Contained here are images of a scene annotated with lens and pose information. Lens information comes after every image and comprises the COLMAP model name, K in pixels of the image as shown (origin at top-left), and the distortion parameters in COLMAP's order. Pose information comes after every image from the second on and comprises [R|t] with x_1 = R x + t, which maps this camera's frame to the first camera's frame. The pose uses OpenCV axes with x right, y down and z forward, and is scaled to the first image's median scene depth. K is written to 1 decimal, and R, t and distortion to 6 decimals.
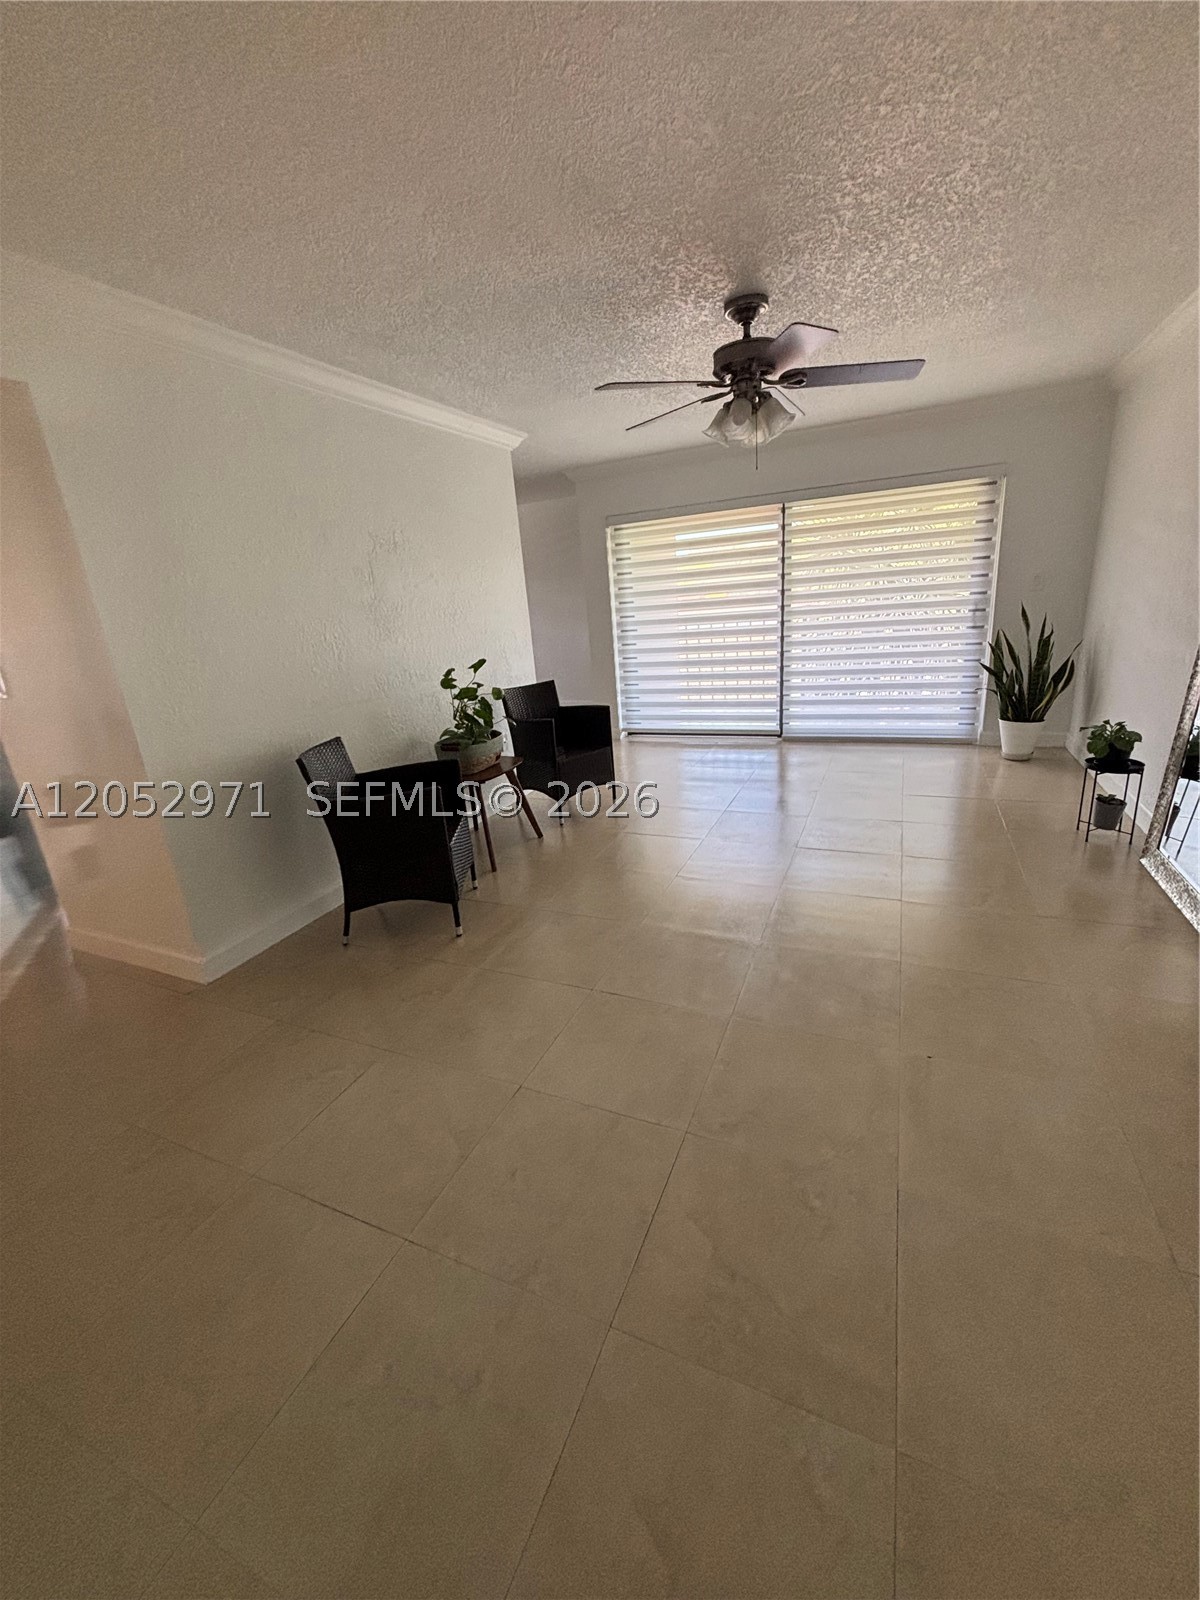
lens RADIAL K [[642.4, 0, 598.6], [0, 642.4, 800.1], [0, 0, 1]] dist [-0.002045, 0.000249]
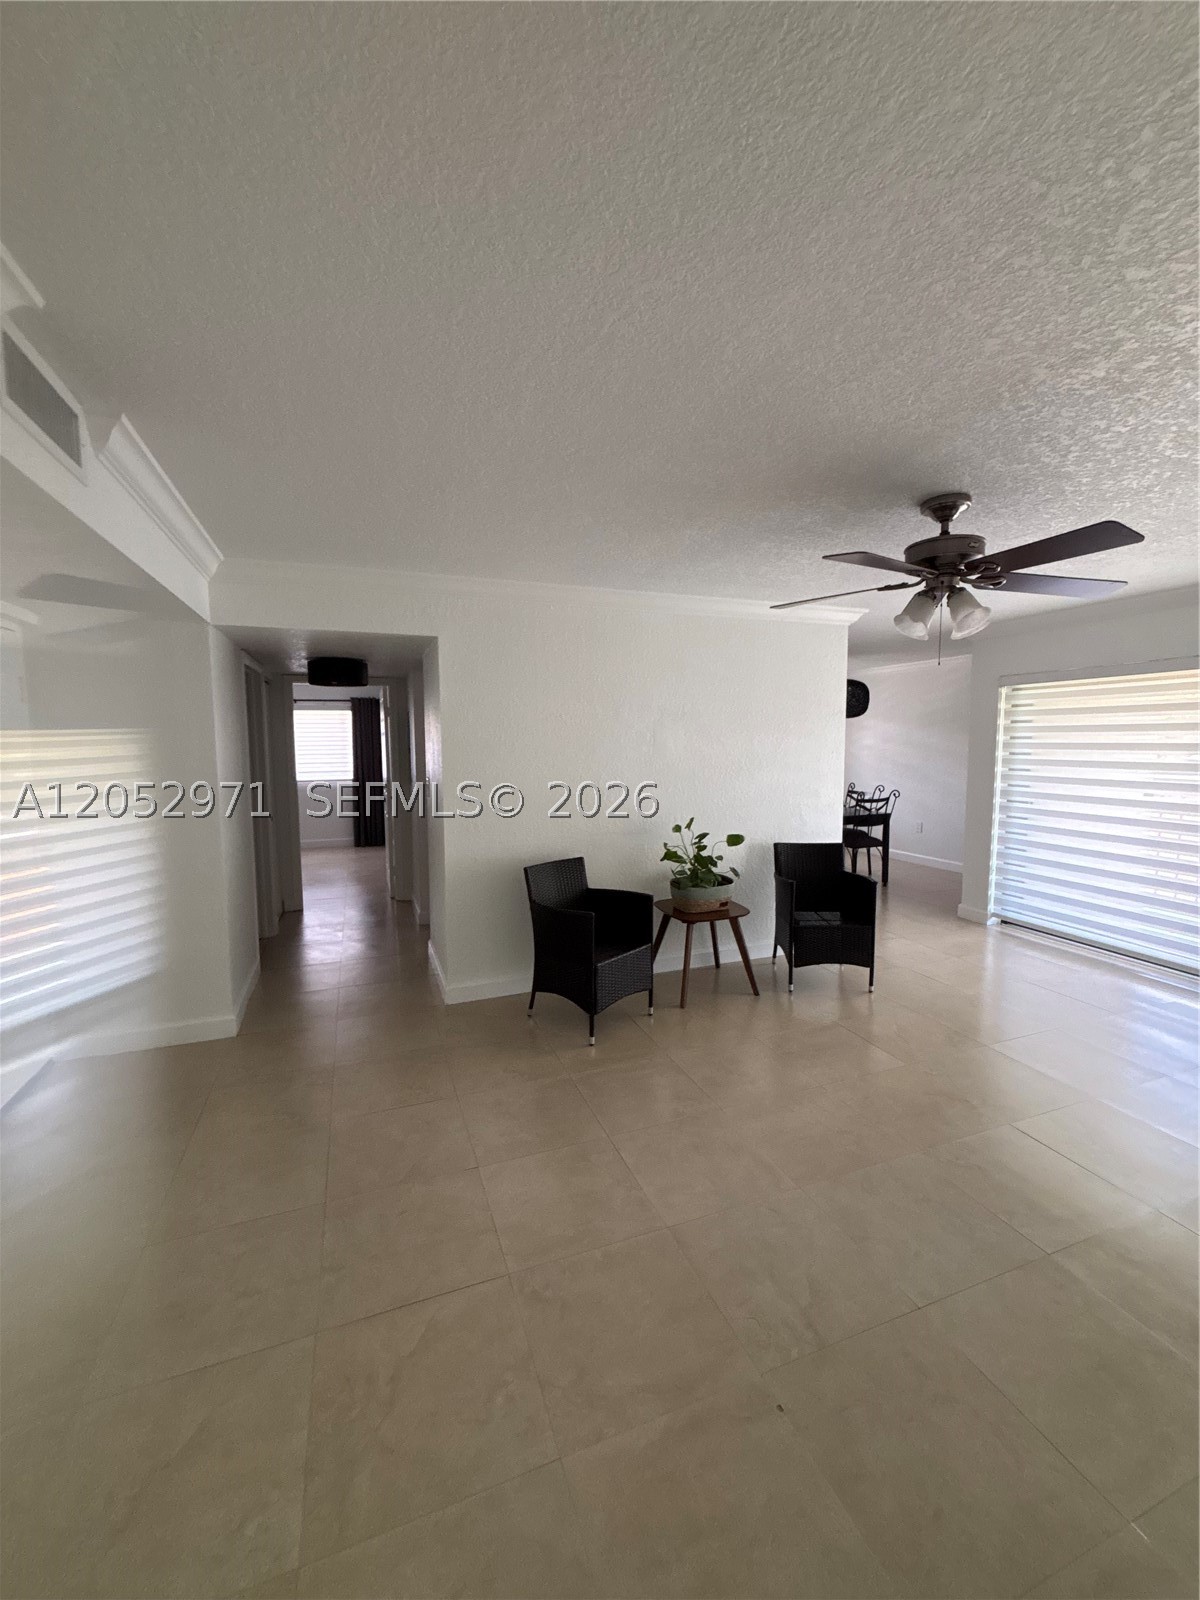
lens RADIAL K [[642.4, 0, 604.2], [0, 642.4, 795.9], [0, 0, 1]] dist [-0.002045, 0.000249]
pose [[0.705893, 0.134073, -0.695514, 0.329829], [-0.261833, 0.961763, -0.080343, -0.080840], [0.658148, 0.238822, 0.714006, 0.049824]]
